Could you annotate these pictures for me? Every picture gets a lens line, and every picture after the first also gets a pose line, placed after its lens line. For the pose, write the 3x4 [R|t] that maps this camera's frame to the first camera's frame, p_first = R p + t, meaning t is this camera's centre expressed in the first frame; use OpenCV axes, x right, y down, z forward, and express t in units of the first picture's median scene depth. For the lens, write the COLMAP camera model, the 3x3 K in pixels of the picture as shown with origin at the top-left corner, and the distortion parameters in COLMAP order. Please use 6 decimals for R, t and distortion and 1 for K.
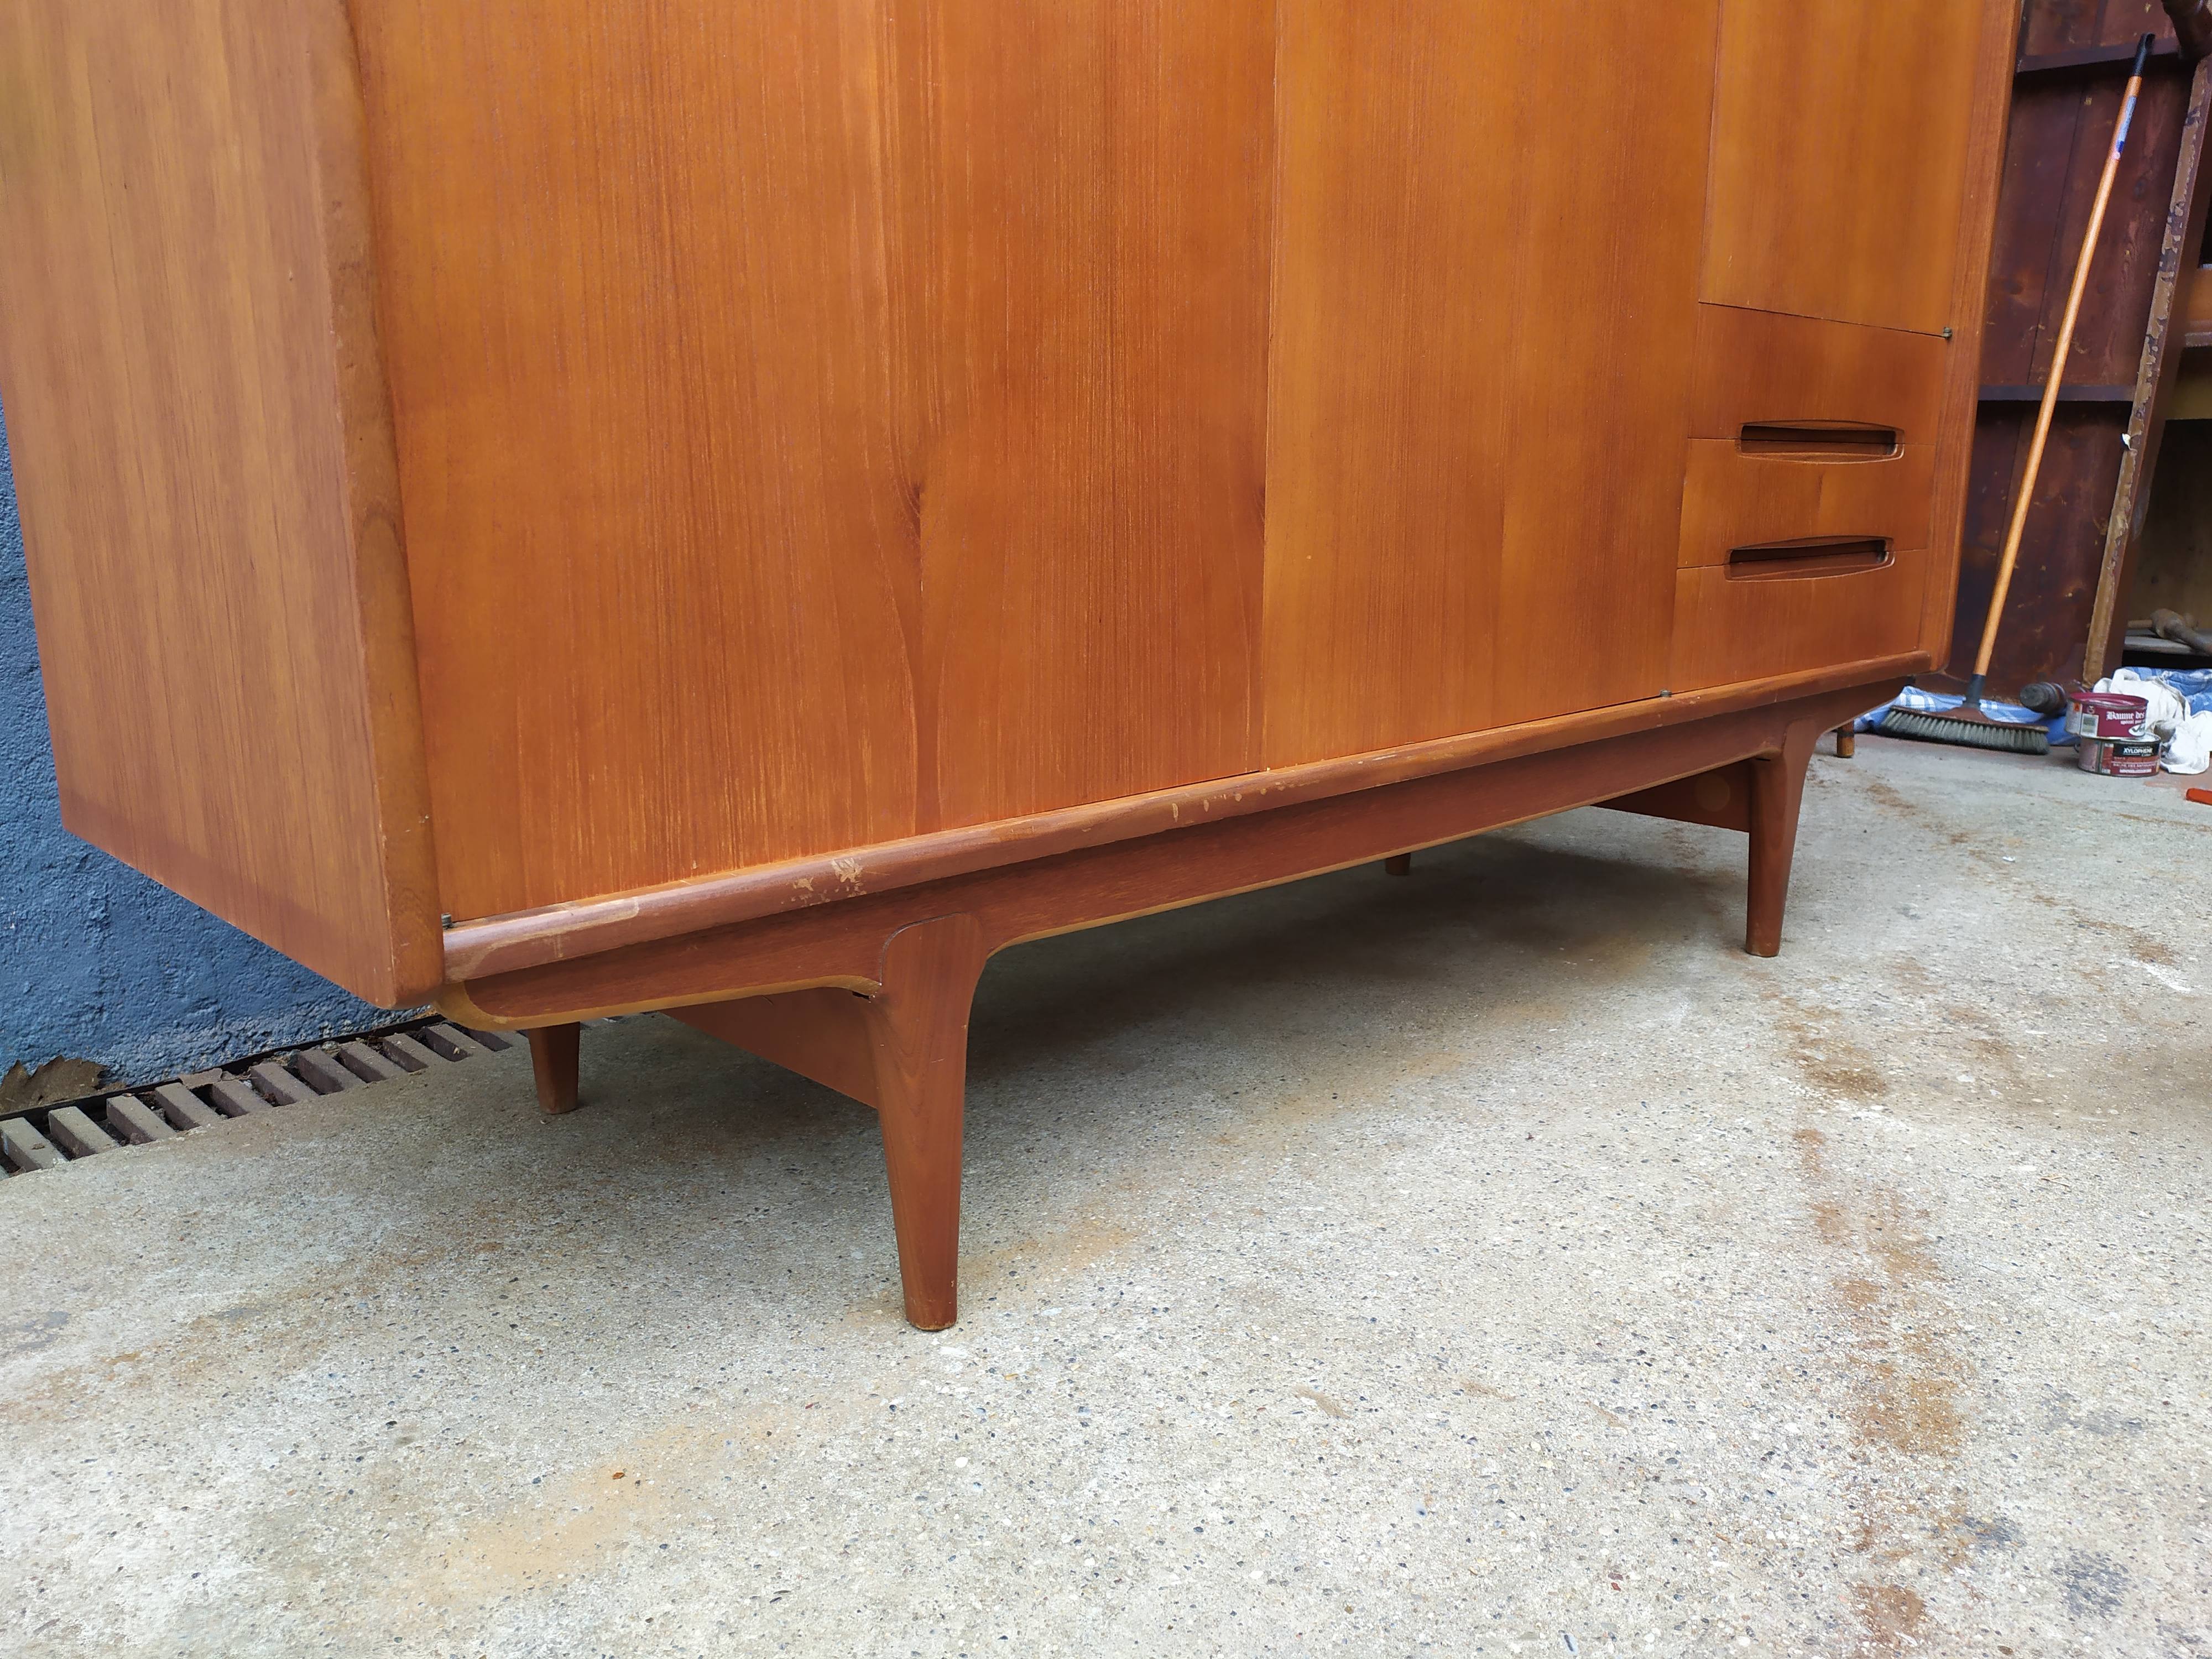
lens RADIAL K [[1670.8, 0, 1107.7], [0, 1670.8, 832.2], [0, 0, 1]] dist [0.051853, -0.051409]
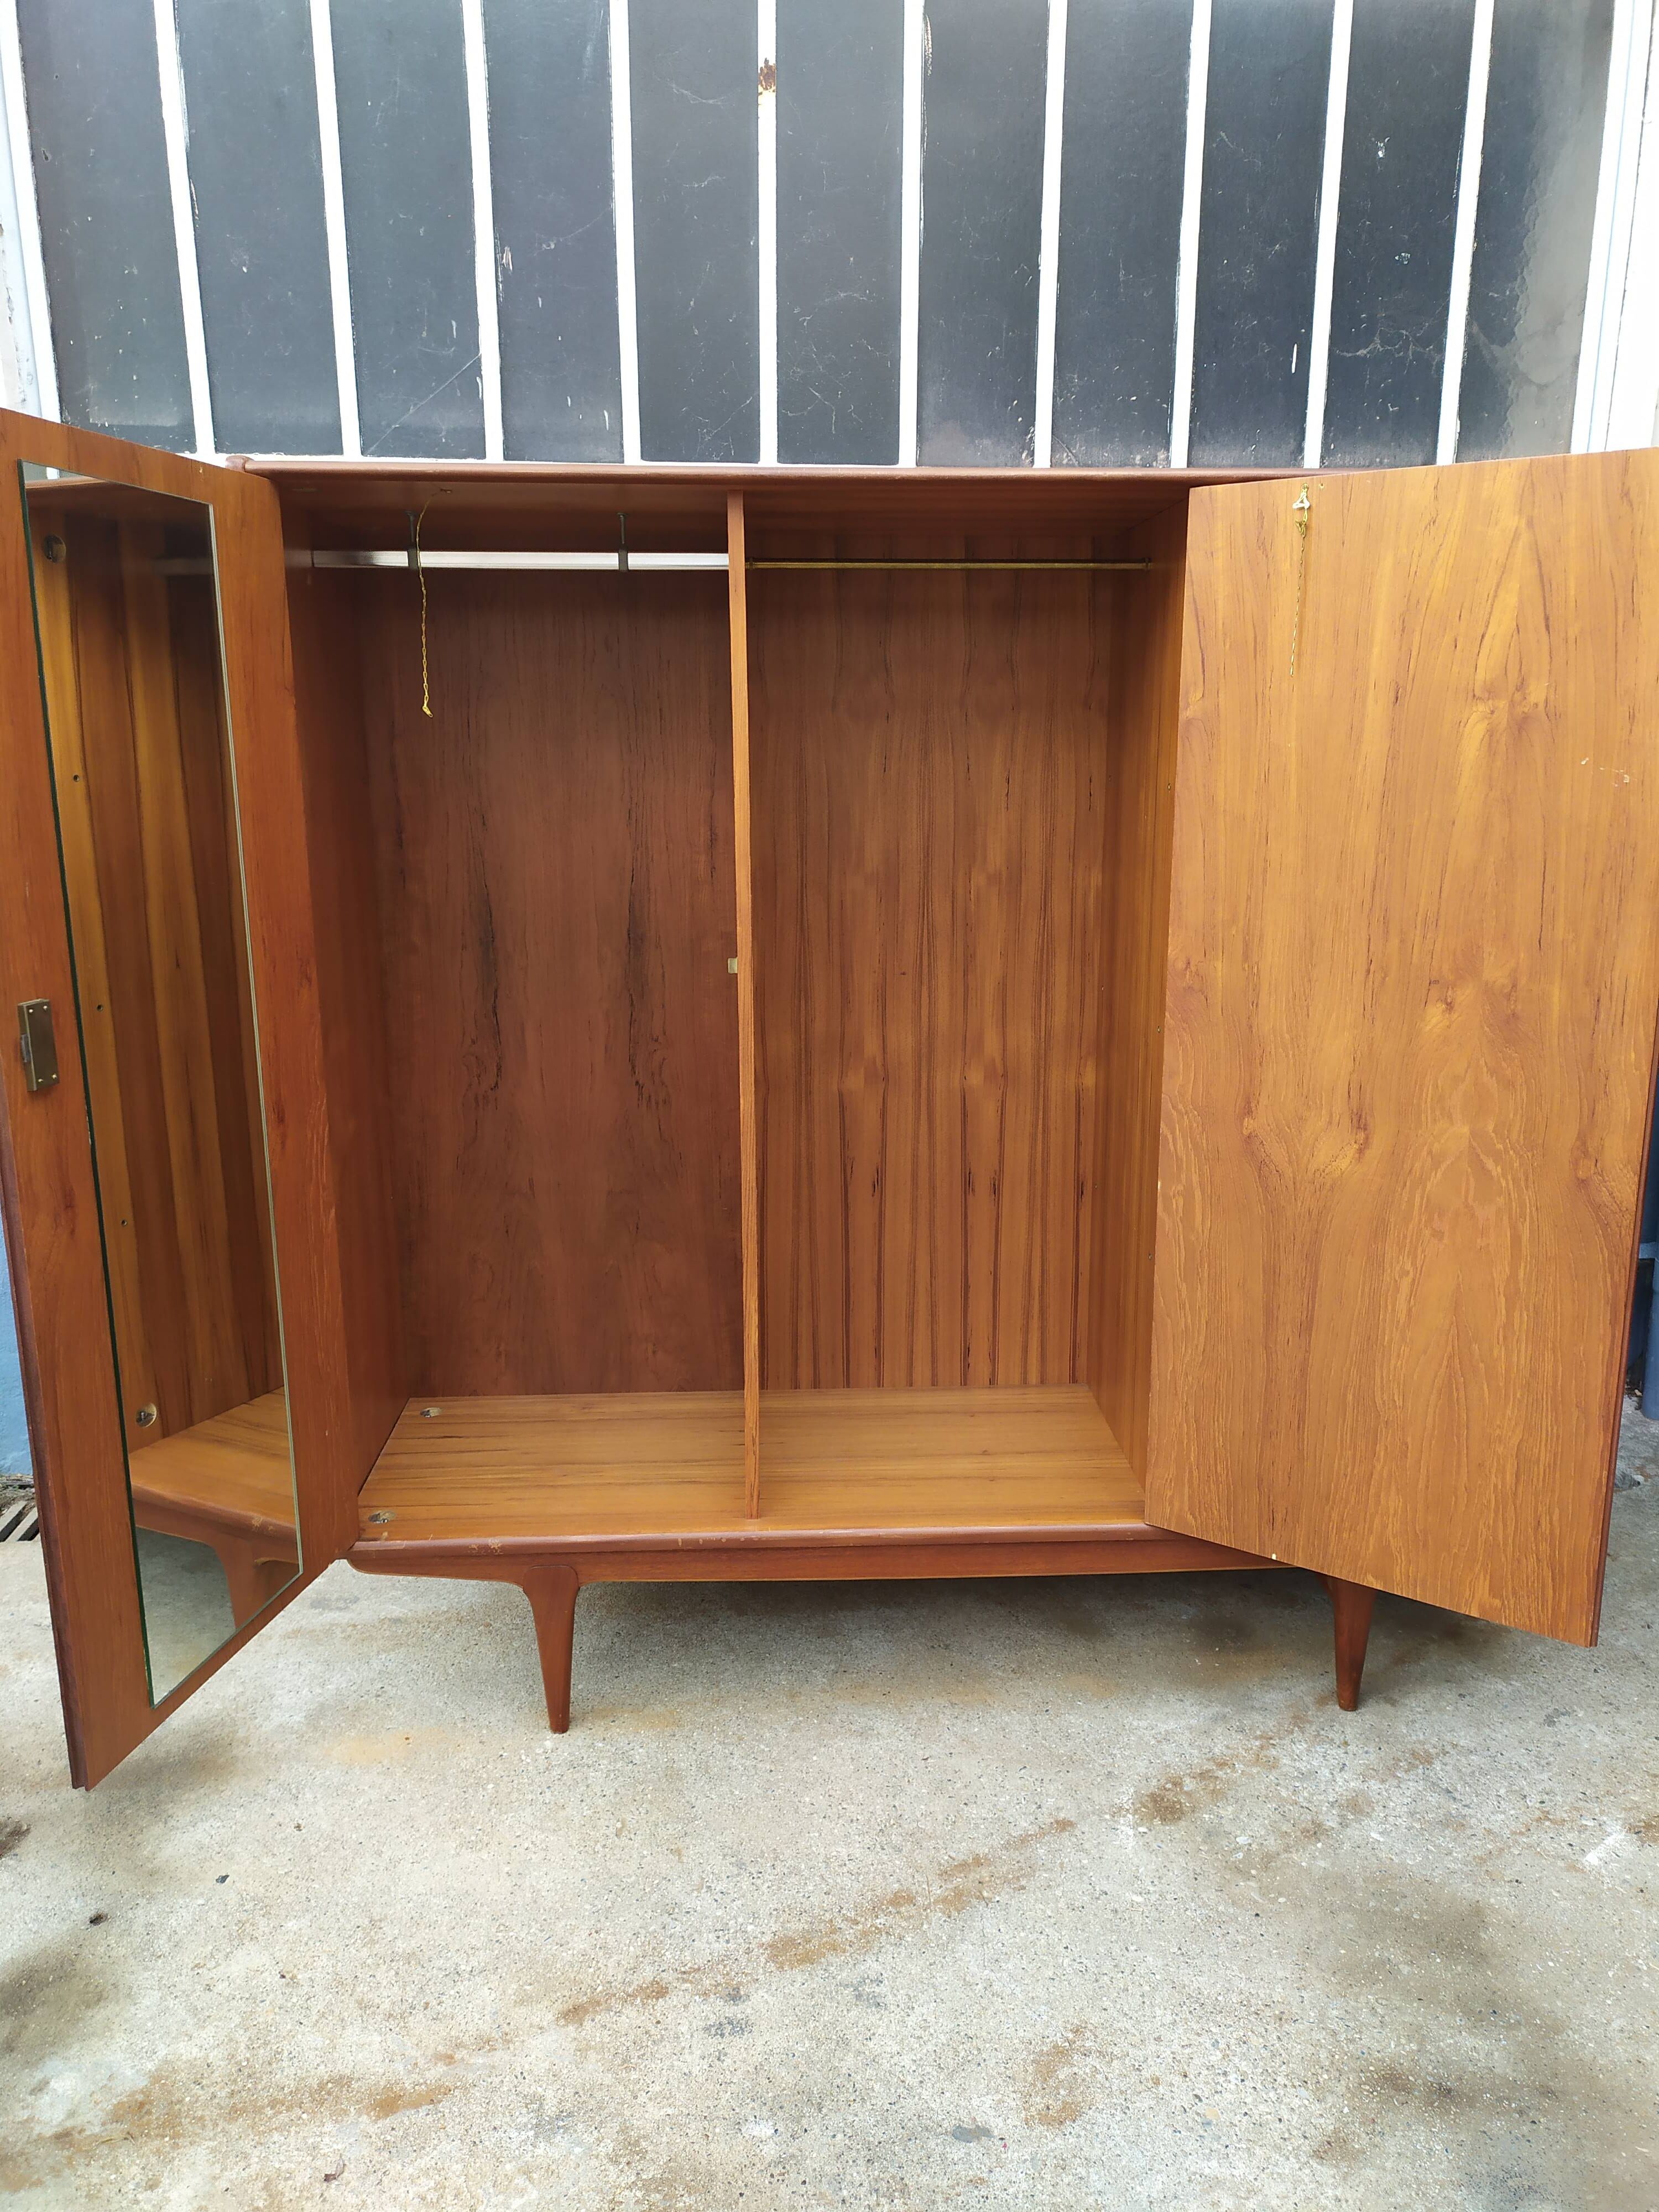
lens RADIAL K [[1670.8, 0, 807.4], [0, 1670.8, 1111.3], [0, 0, 1]] dist [0.051853, -0.051409]
pose [[0.744225, 0.145494, -0.651890, 1.385822], [-0.136728, 0.988505, 0.064528, -0.673677], [0.653784, 0.041108, 0.755563, -0.513213]]
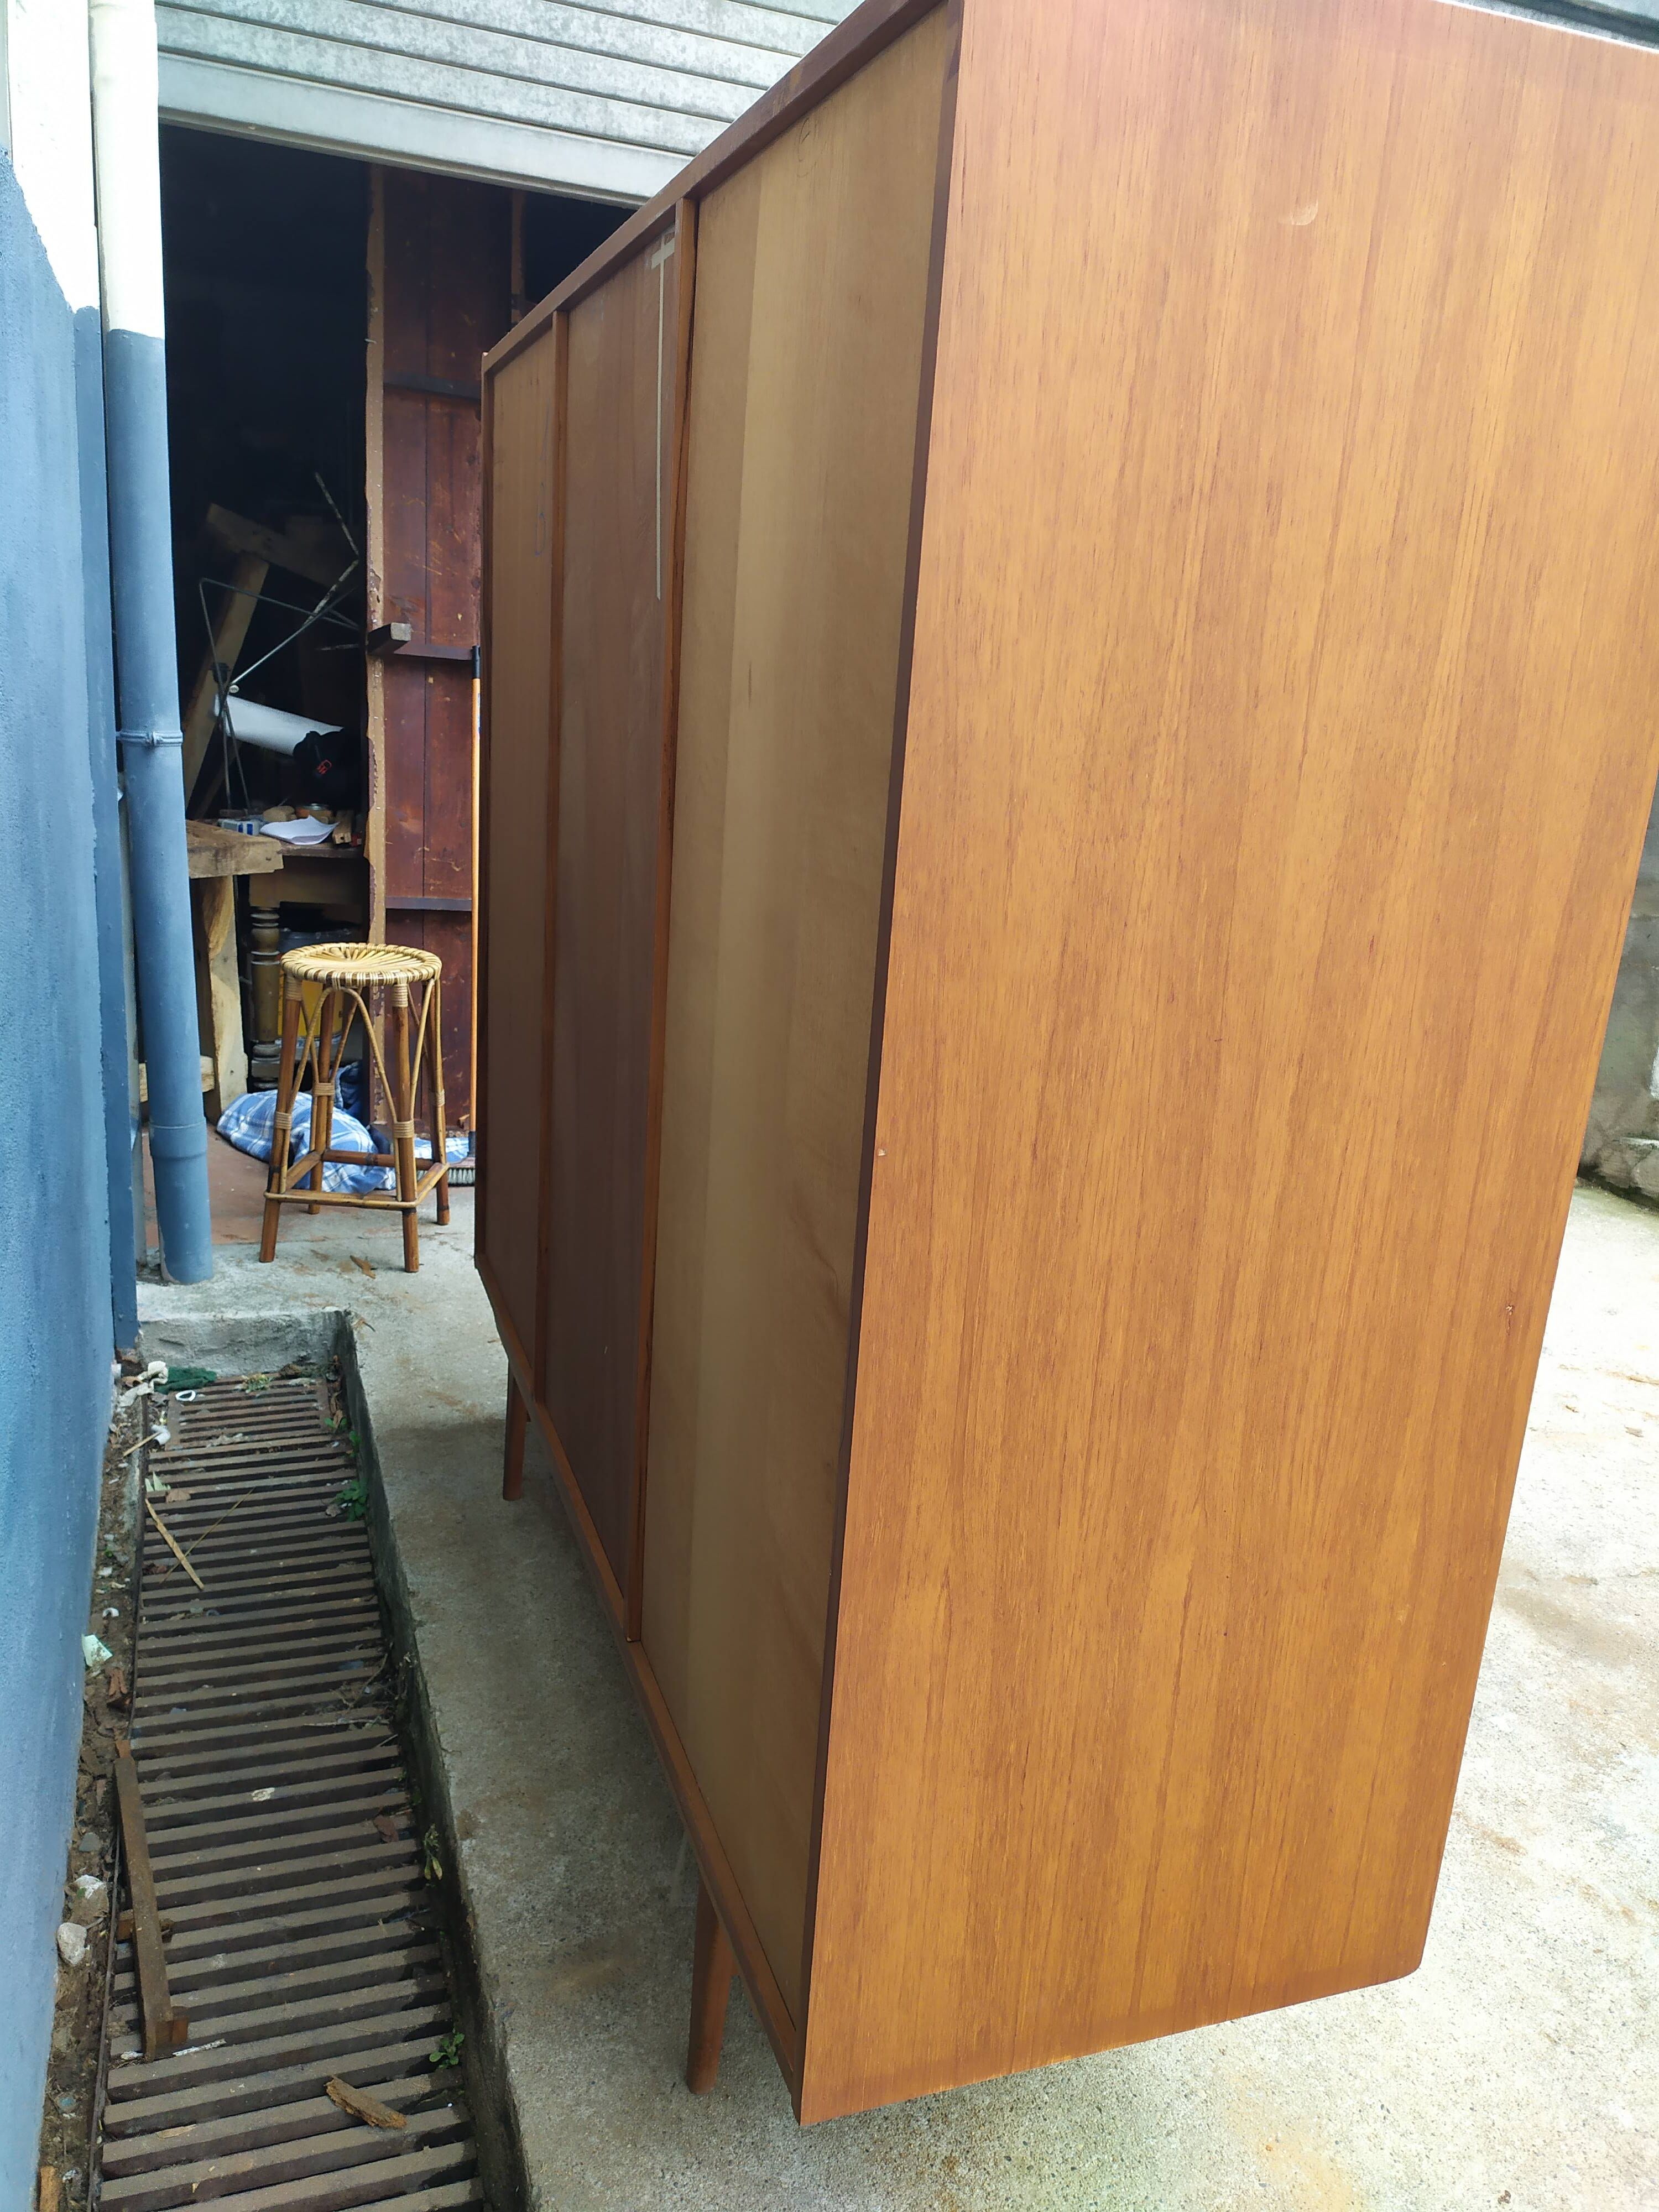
lens RADIAL K [[1670.8, 0, 830.7], [0, 1670.8, 1118.9], [0, 0, 1]] dist [0.051853, -0.051409]
pose [[0.415381, -0.220033, 0.882635, -1.406352], [0.123765, 0.974952, 0.184801, -0.829343], [-0.901189, 0.032477, 0.432208, 0.461638]]
